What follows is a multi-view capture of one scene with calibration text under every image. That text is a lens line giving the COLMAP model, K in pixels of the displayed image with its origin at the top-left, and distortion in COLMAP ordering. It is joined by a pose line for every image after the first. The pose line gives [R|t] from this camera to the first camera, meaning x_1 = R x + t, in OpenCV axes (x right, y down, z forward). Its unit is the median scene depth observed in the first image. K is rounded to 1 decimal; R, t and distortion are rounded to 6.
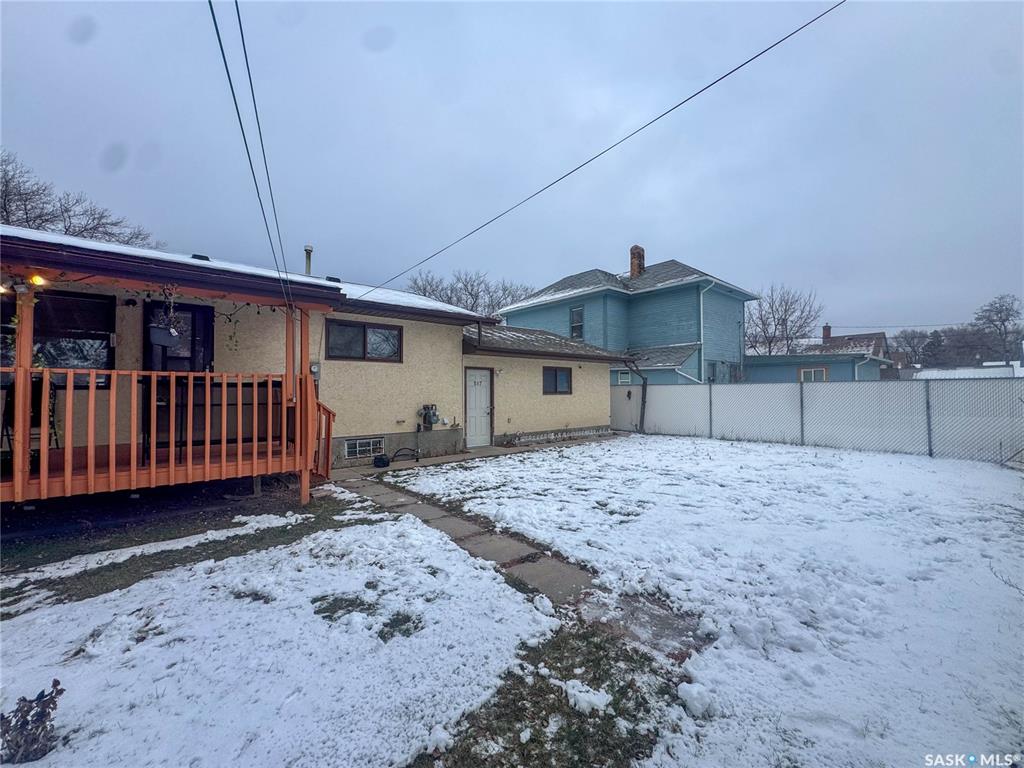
lens RADIAL K [[406.4, 0, 513.0], [0, 406.4, 384.8], [0, 0, 1]] dist [-0.001976, -0.000516]
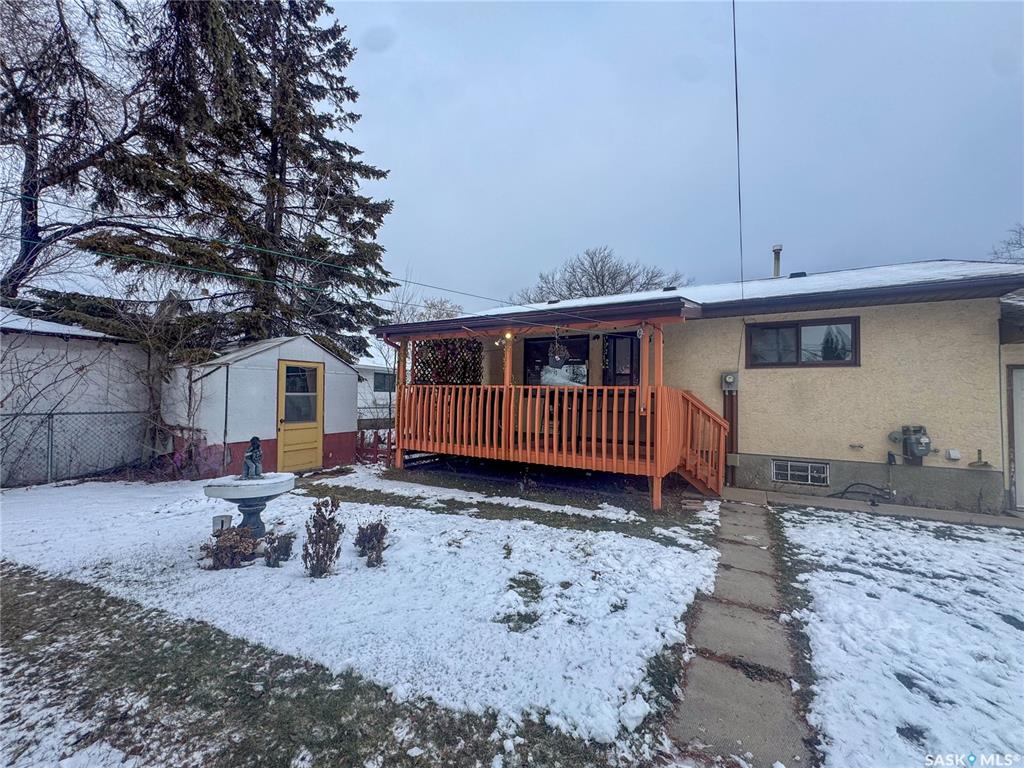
lens RADIAL K [[406.4, 0, 513.0], [0, 406.4, 384.8], [0, 0, 1]] dist [-0.001976, -0.000516]
pose [[0.347905, -0.021966, -0.937272, 0.397384], [-0.003081, 0.999693, -0.024573, -0.000935], [0.937525, 0.011437, 0.347731, 0.327578]]
